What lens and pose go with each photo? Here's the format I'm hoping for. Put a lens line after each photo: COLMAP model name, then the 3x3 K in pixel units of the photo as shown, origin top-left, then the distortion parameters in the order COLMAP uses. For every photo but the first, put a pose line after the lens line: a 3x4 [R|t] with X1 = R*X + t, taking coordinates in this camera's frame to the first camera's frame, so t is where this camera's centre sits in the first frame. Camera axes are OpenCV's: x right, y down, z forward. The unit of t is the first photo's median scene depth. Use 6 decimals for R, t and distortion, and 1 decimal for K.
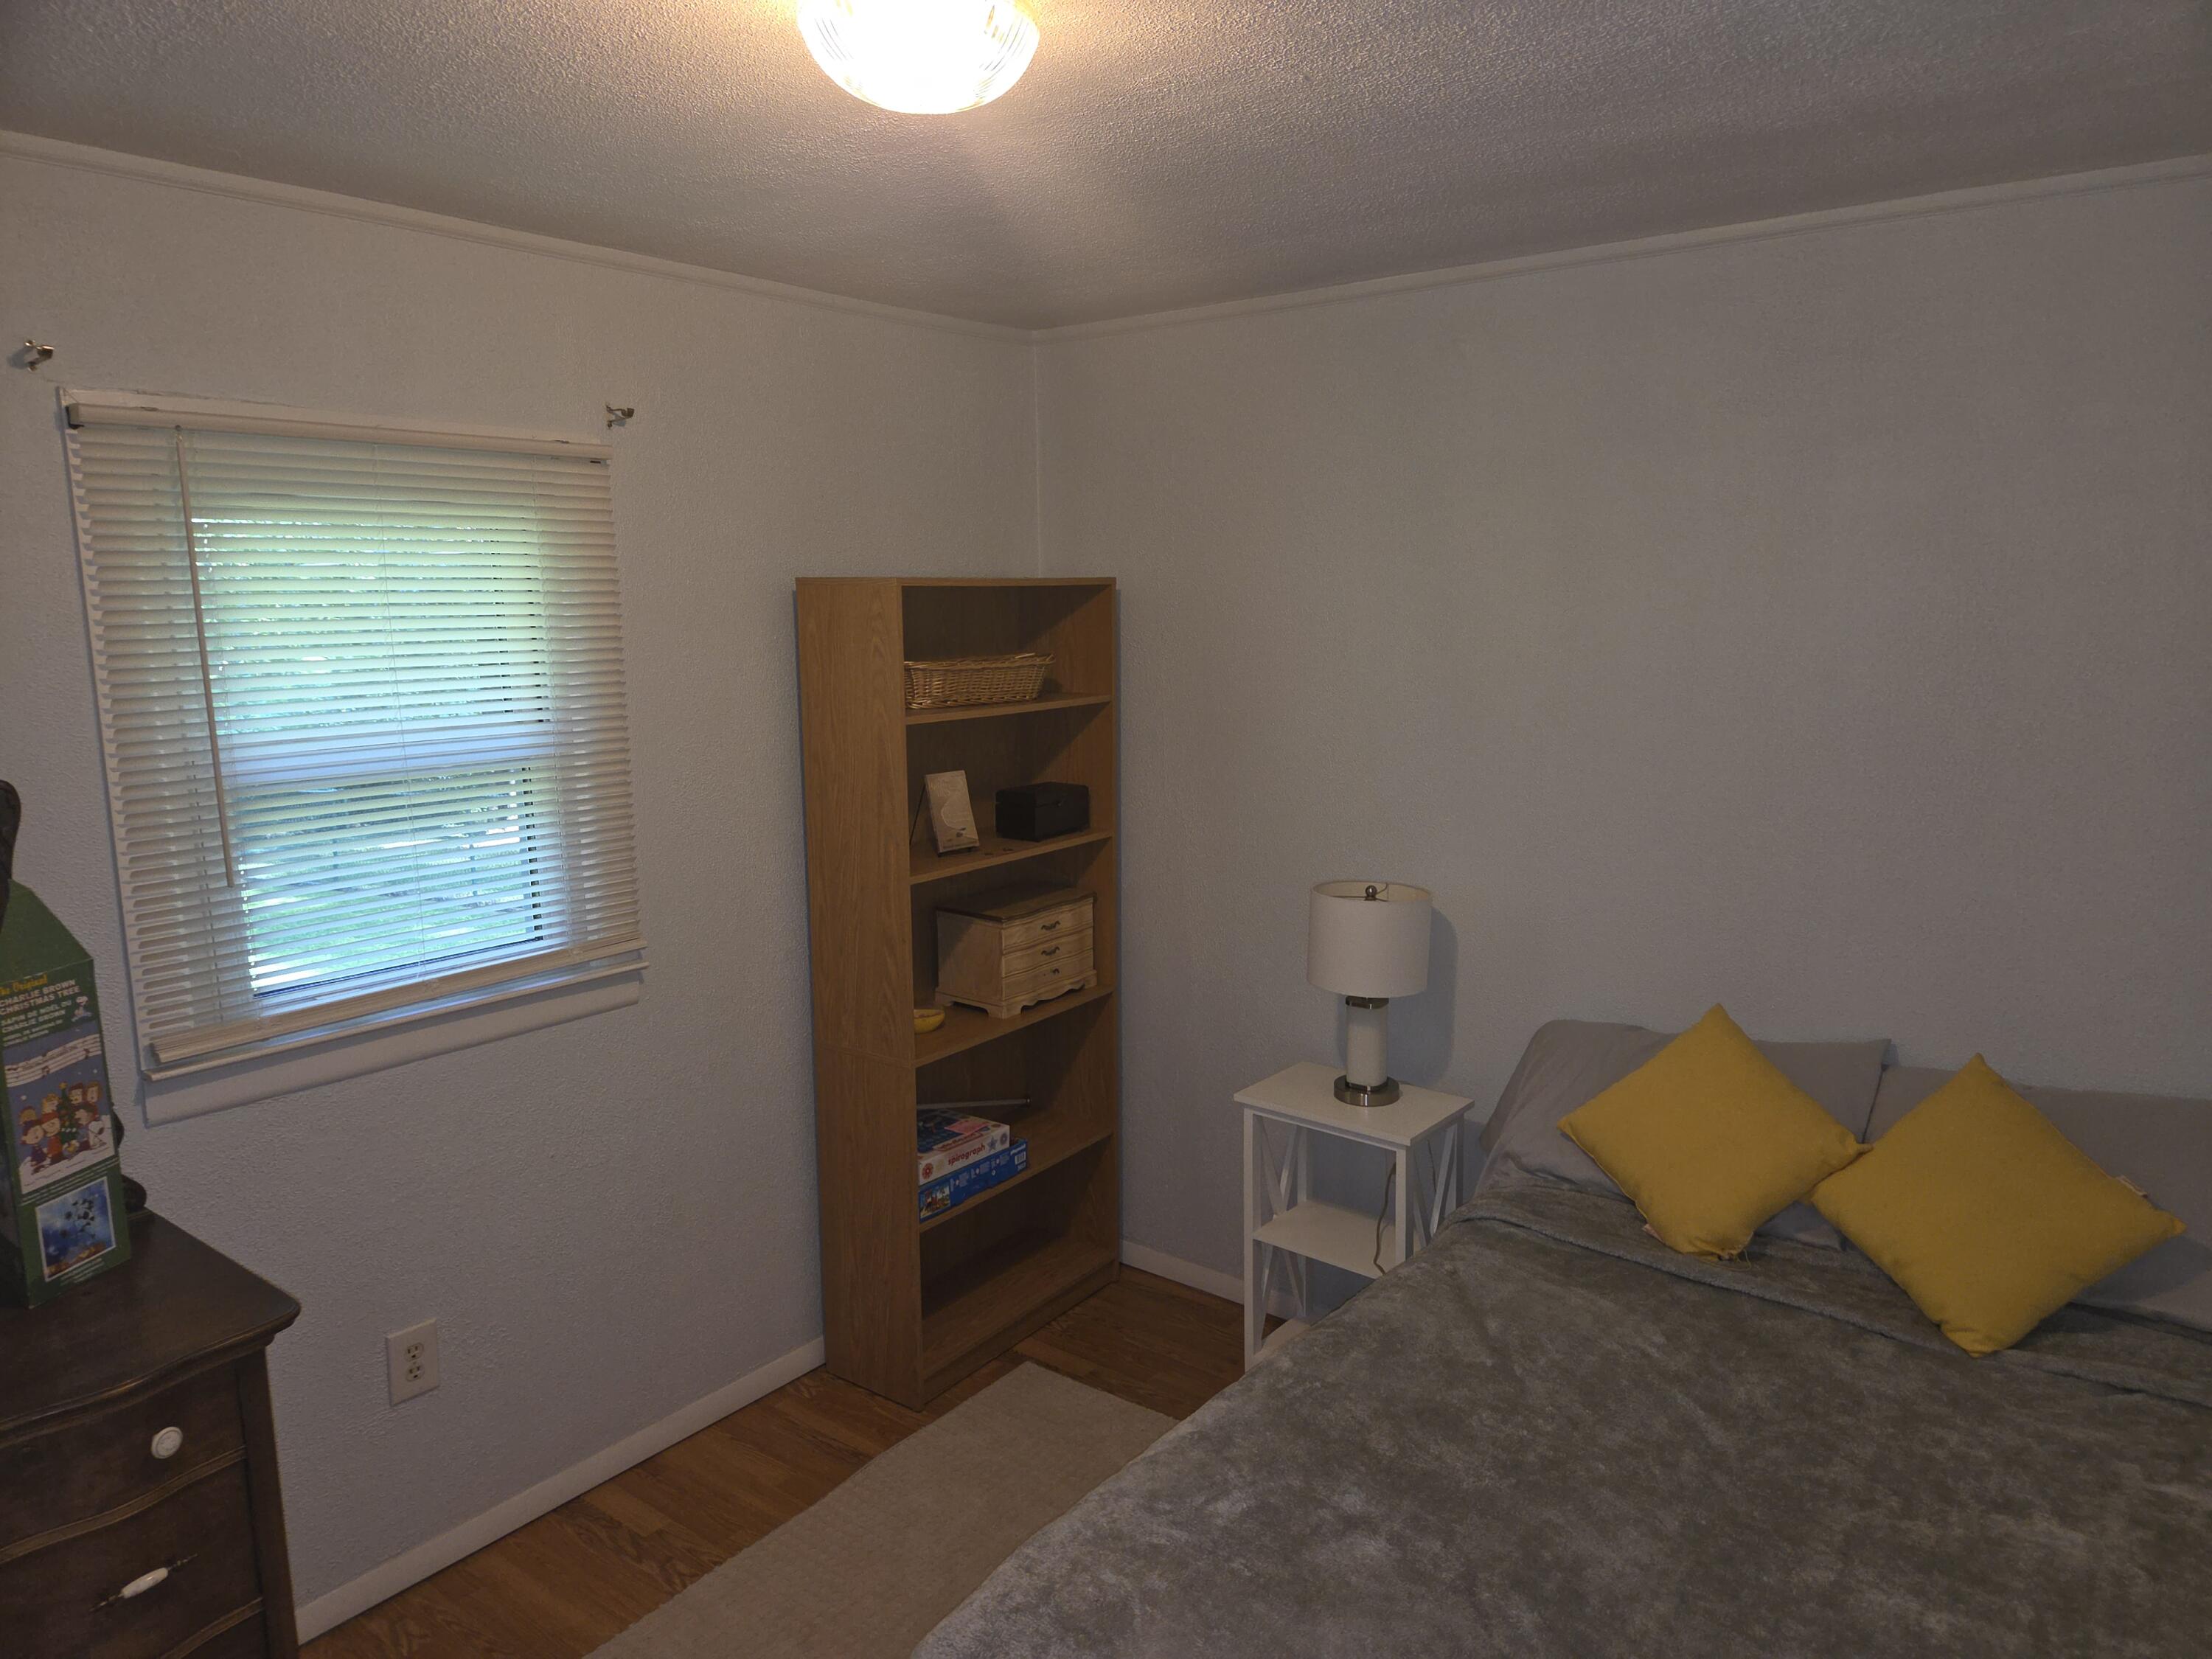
lens RADIAL K [[1479.7, 0, 1110.3], [0, 1479.7, 834.0], [0, 0, 1]] dist [0.081788, -0.084710]
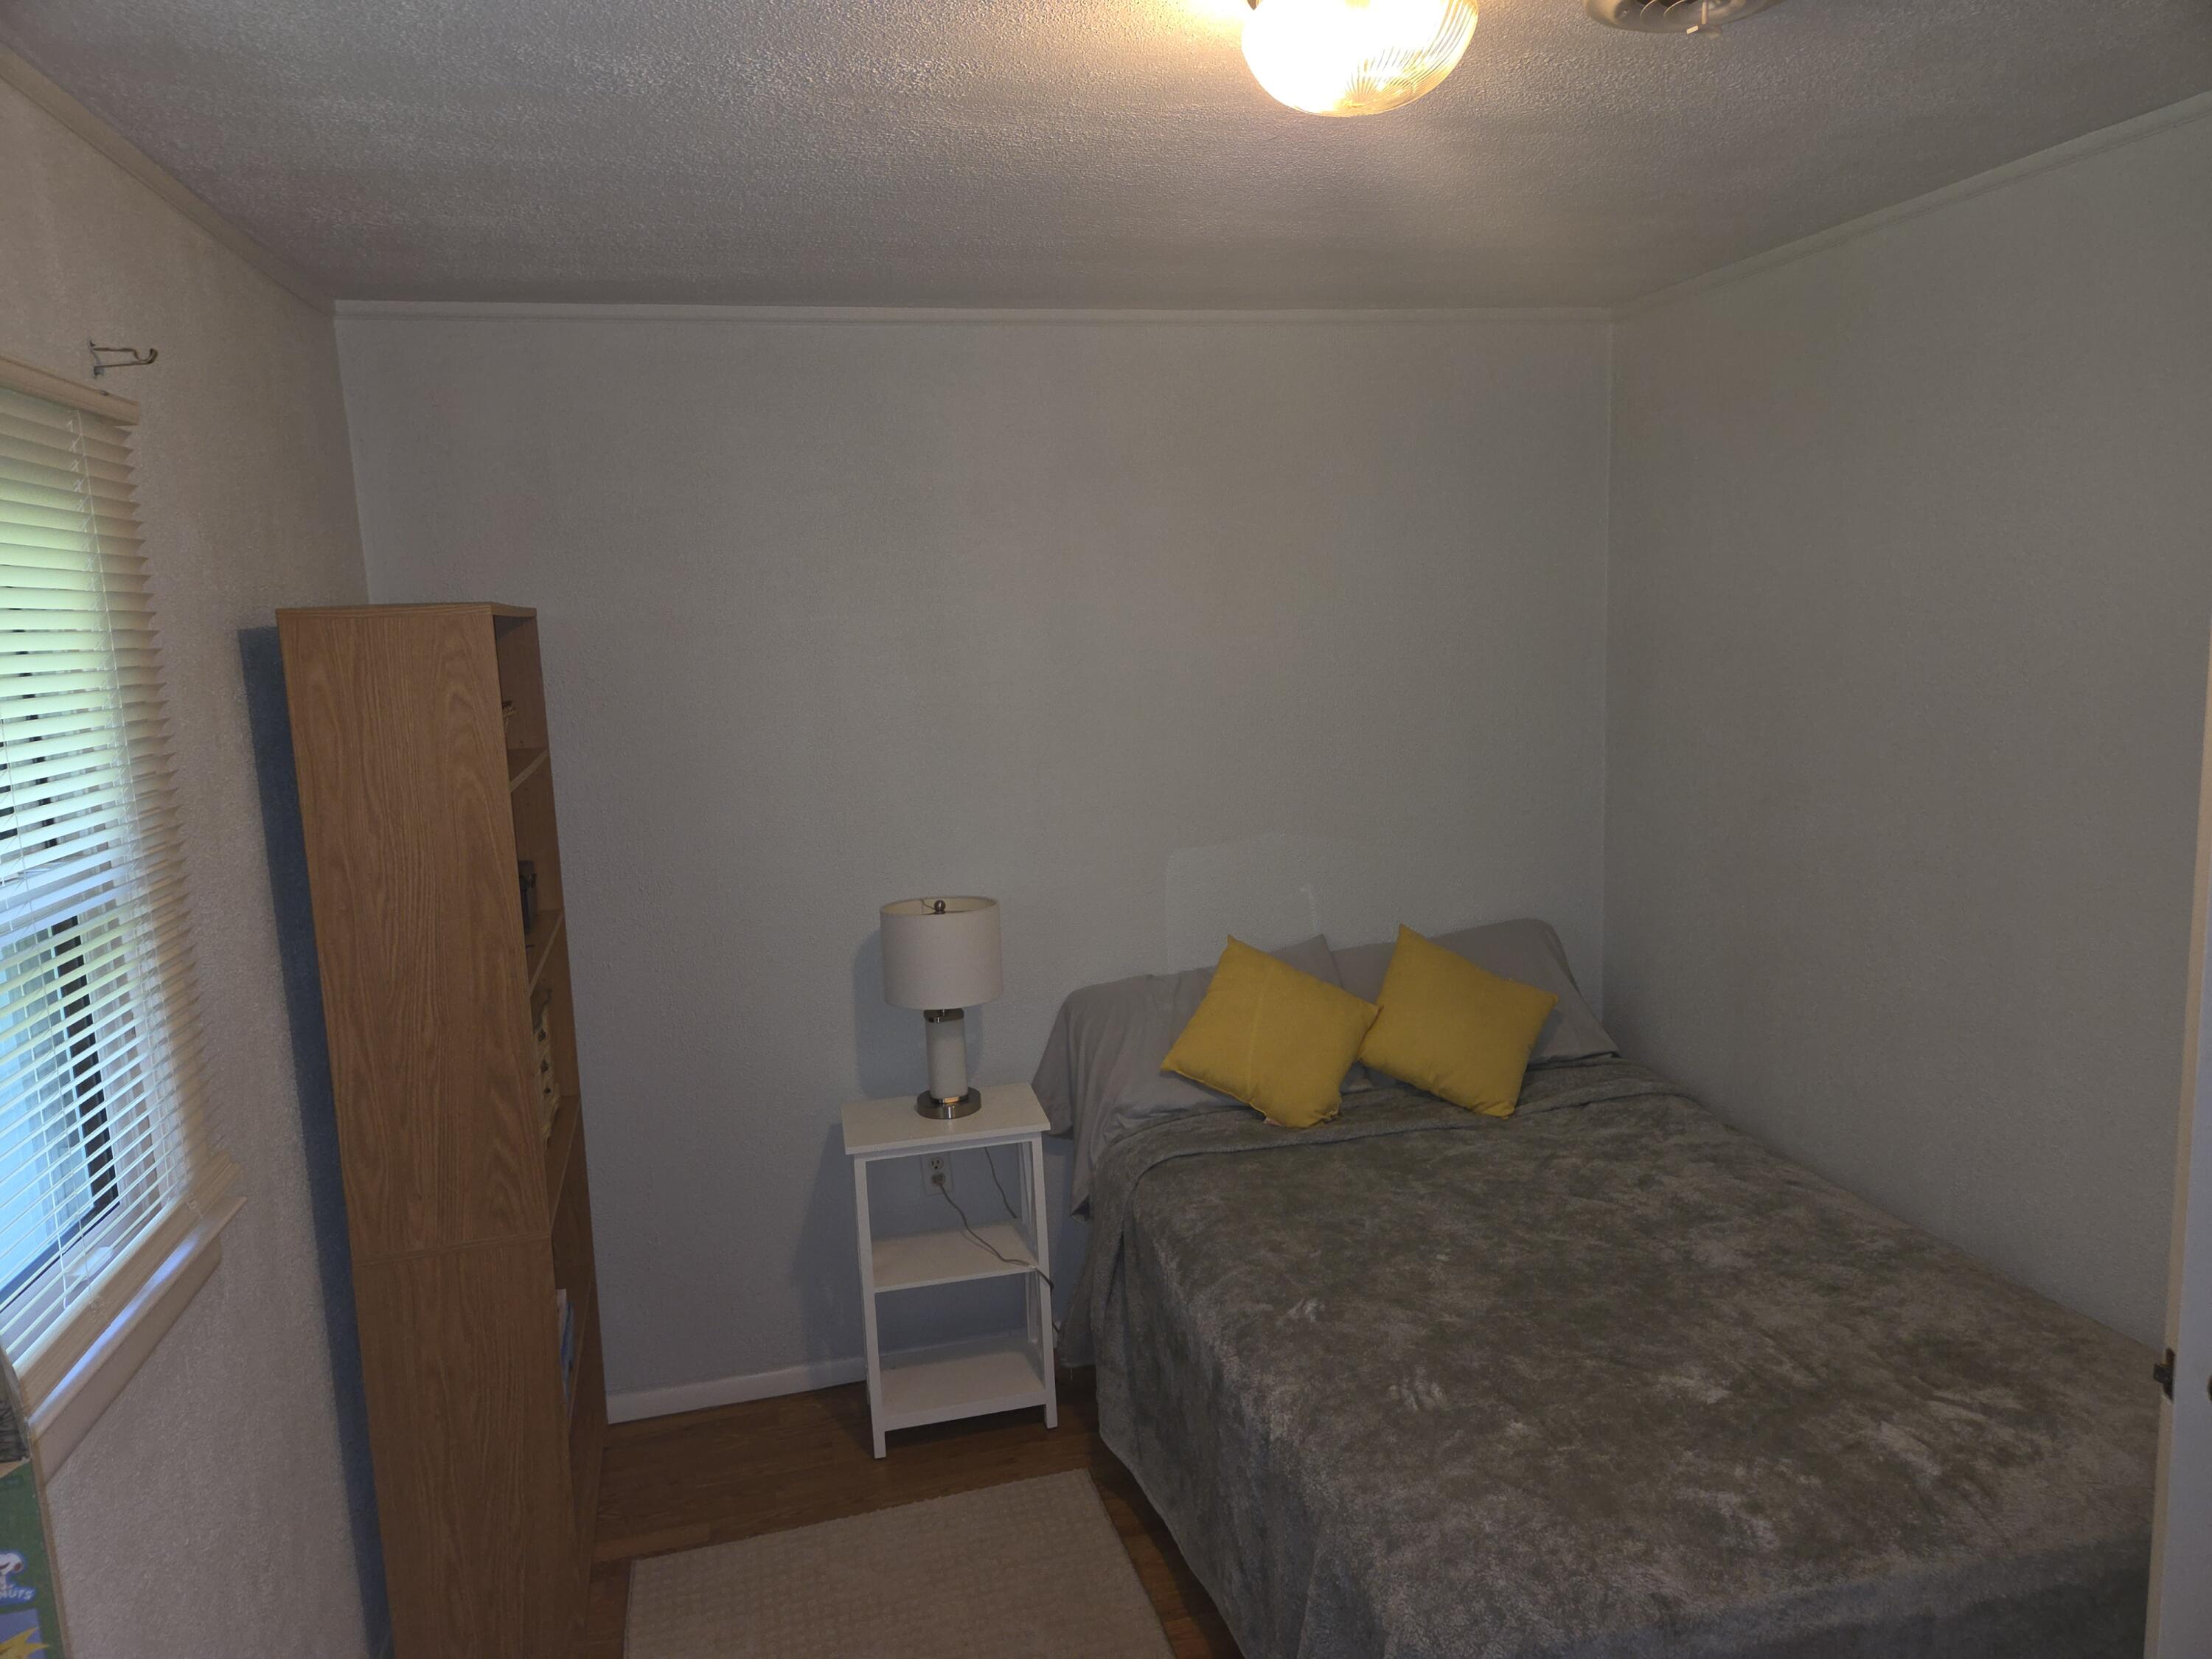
lens RADIAL K [[1479.7, 0, 1110.3], [0, 1479.7, 834.0], [0, 0, 1]] dist [0.081788, -0.084710]
pose [[0.613705, -0.136101, 0.777717, -0.600477], [0.166568, 0.985179, 0.040966, -0.036092], [-0.771765, 0.104402, 0.627279, 0.299927]]
